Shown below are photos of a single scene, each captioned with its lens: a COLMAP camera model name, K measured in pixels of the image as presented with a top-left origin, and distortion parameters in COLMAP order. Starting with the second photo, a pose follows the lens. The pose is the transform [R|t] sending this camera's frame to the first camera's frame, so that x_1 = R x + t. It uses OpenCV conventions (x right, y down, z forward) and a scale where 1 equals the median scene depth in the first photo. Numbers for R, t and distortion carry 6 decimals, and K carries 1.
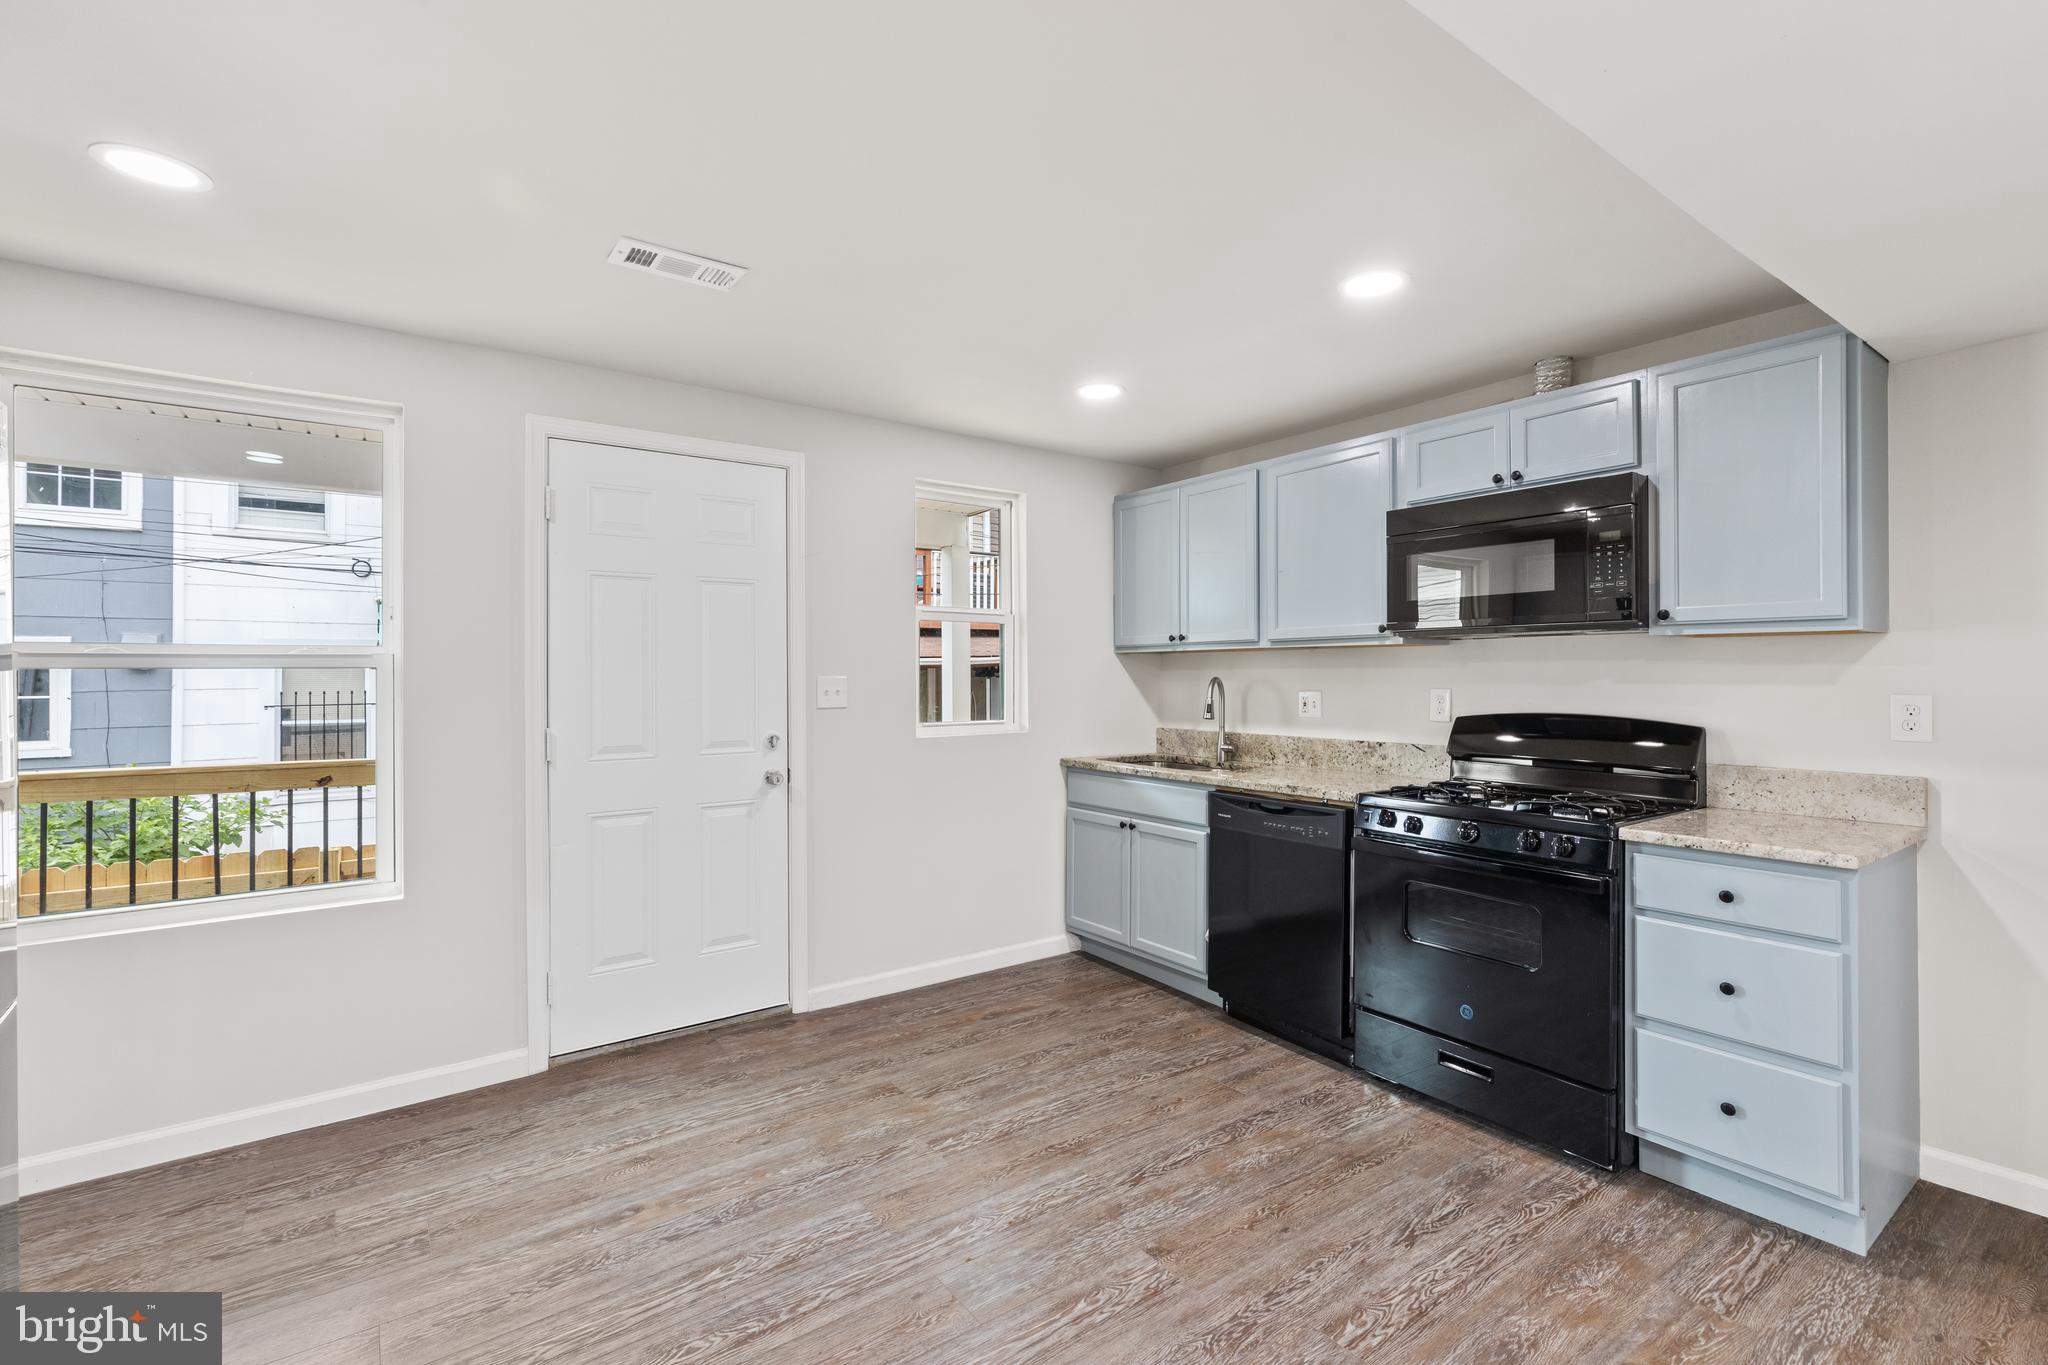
lens RADIAL K [[914.5, 0, 1003.6], [0, 914.5, 667.7], [0, 0, 1]] dist [0.005087, -0.001864]
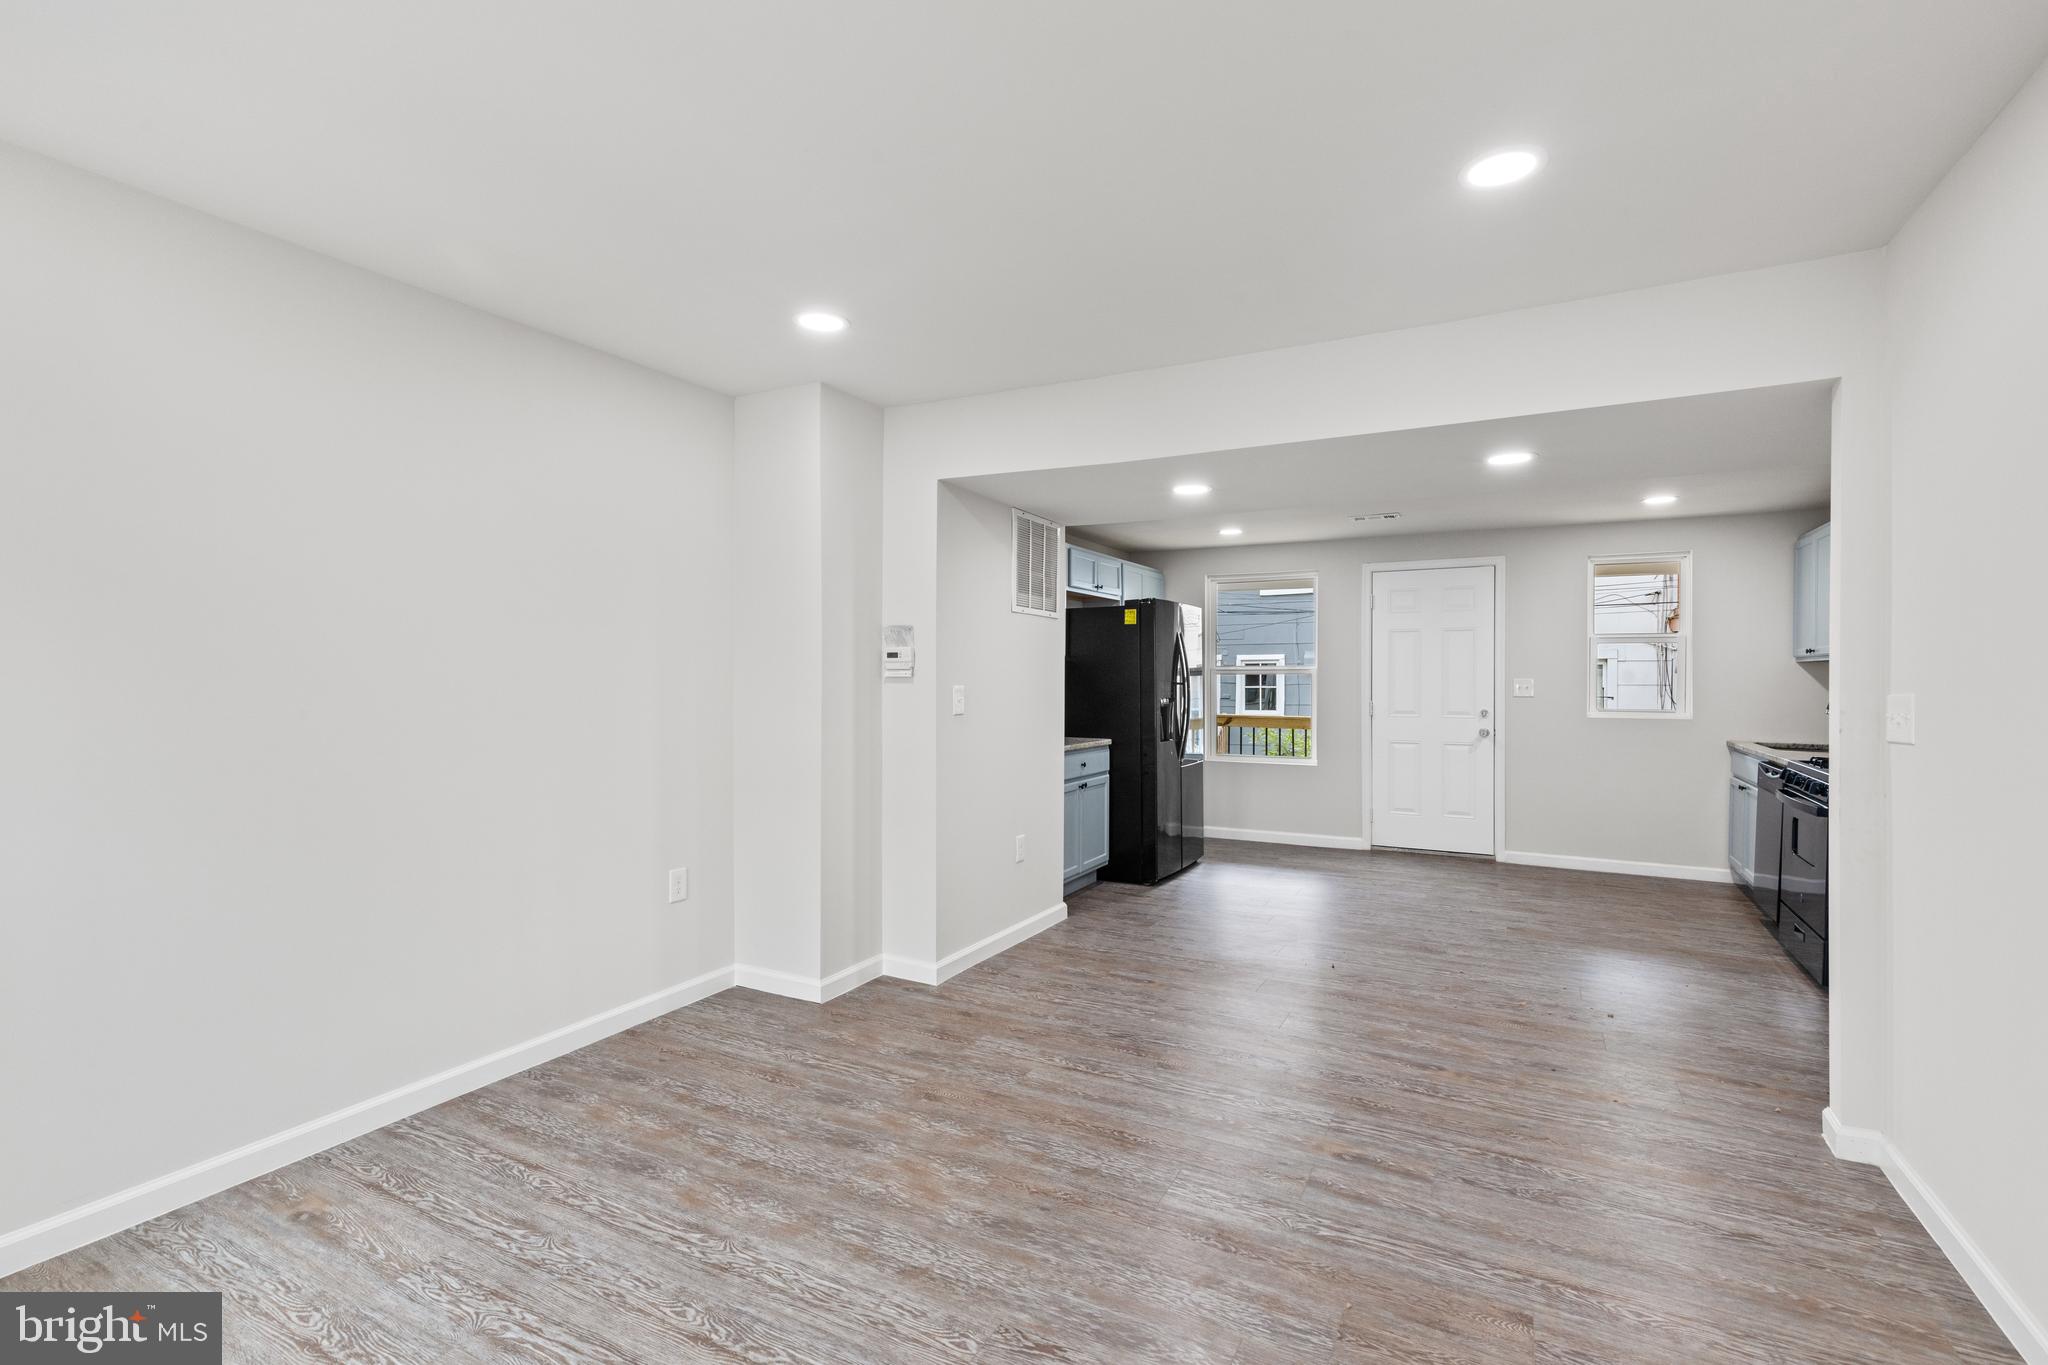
lens RADIAL K [[914.5, 0, 1038.8], [0, 914.5, 683.6], [0, 0, 1]] dist [0.005087, -0.001864]
pose [[0.447912, 0.011788, -0.894000, 1.027208], [0.004778, 0.999867, 0.015577, -0.014966], [0.894065, -0.011249, 0.447796, -0.668111]]
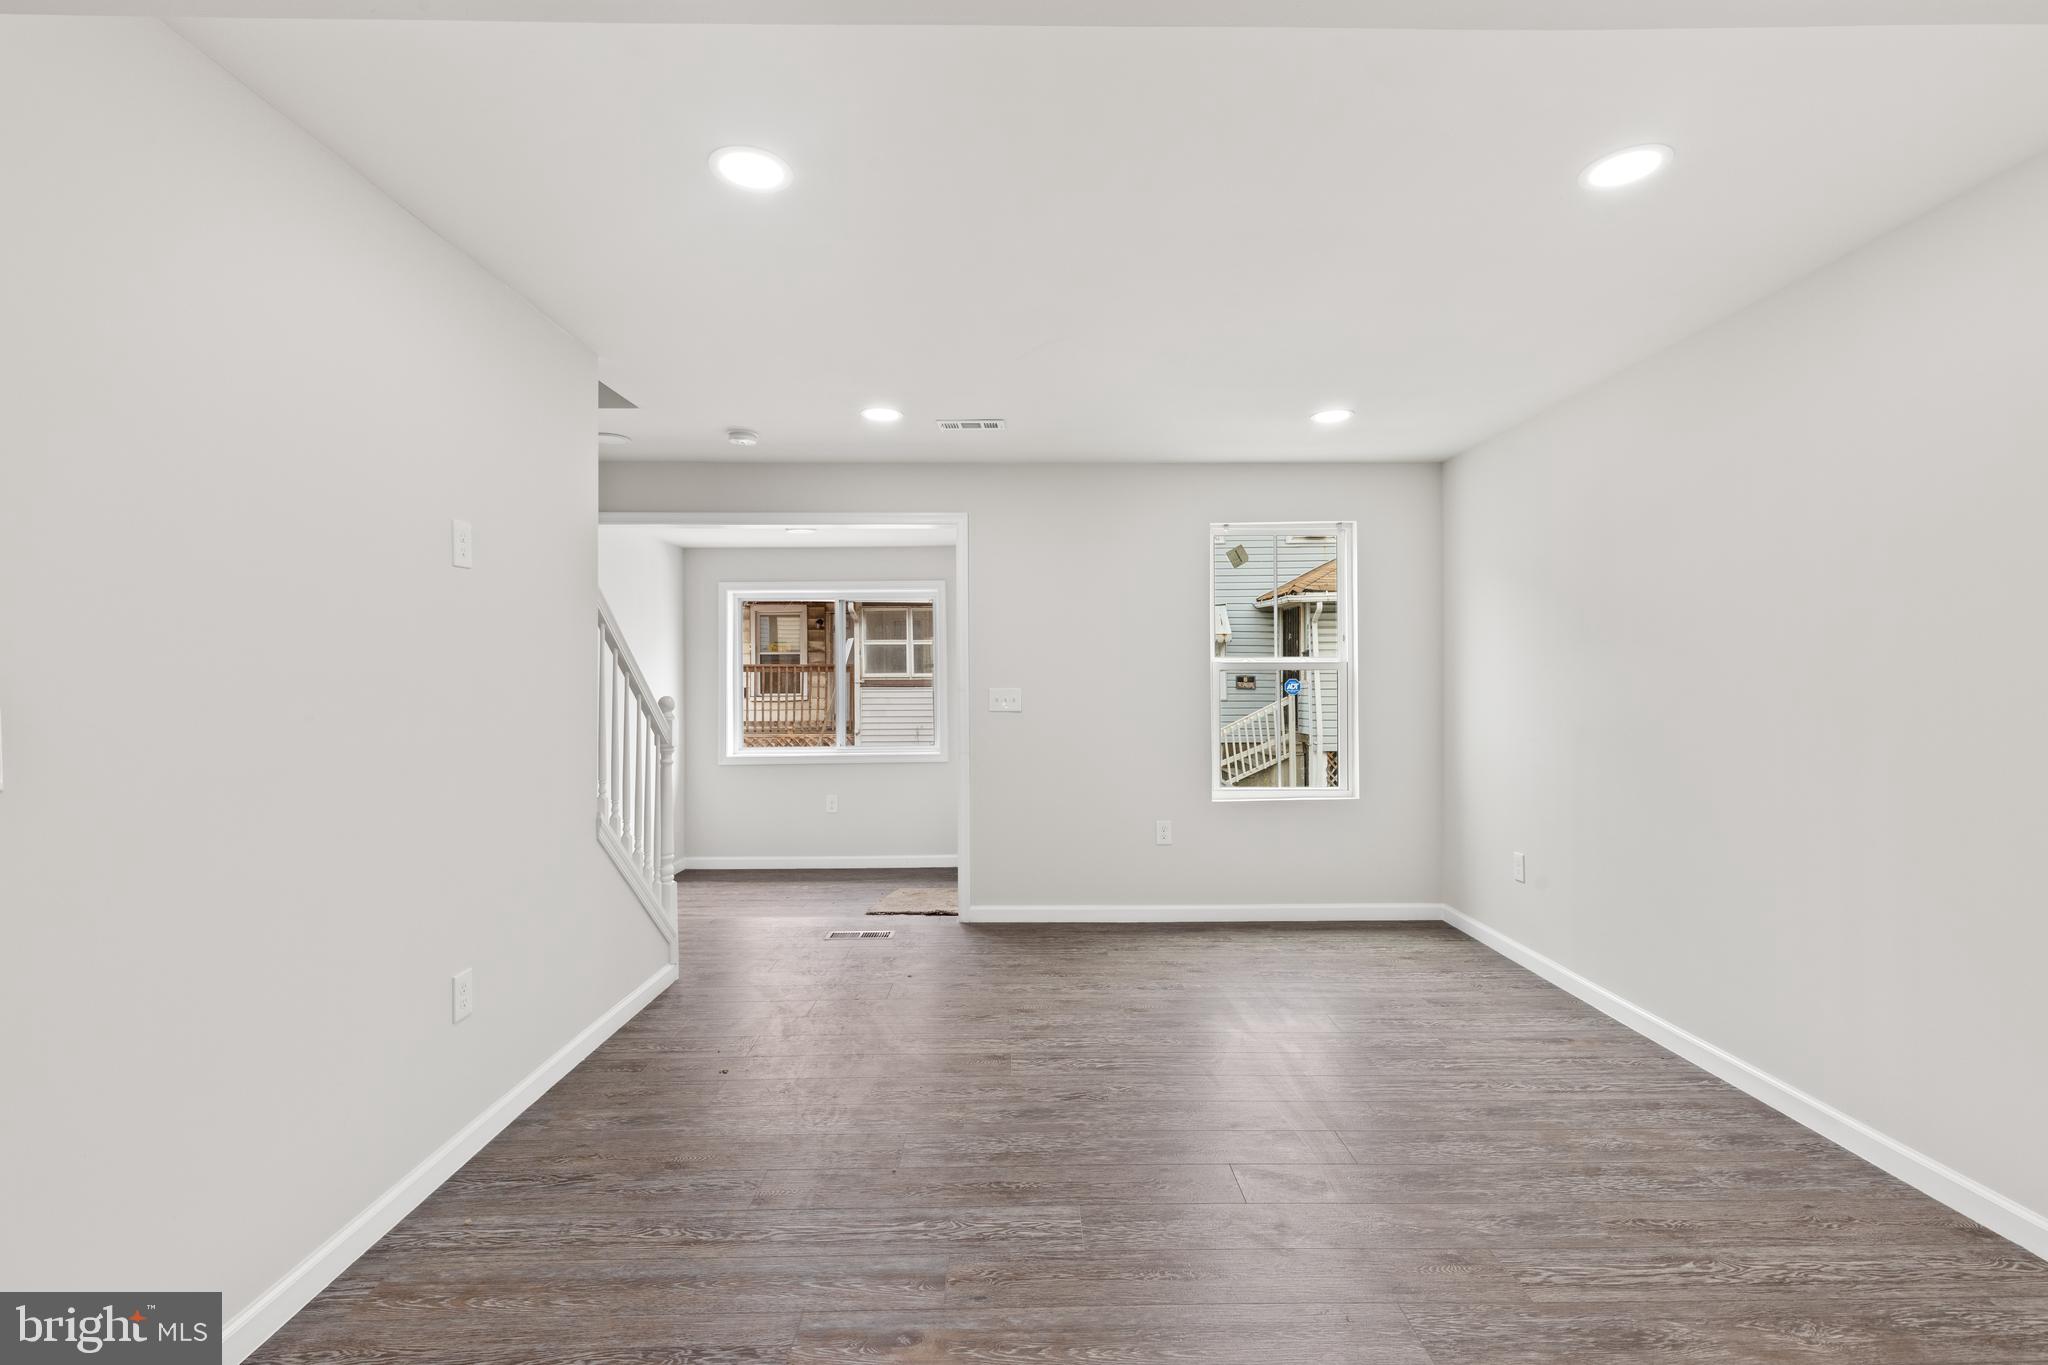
lens RADIAL K [[914.5, 0, 1040.3], [0, 914.5, 678.8], [0, 0, 1]] dist [0.005087, -0.001864]
pose [[-0.827270, 0.007937, 0.561749, 0.131907], [0.003059, 0.999949, -0.009623, -0.003291], [-0.561797, -0.006243, -0.827252, 0.261848]]
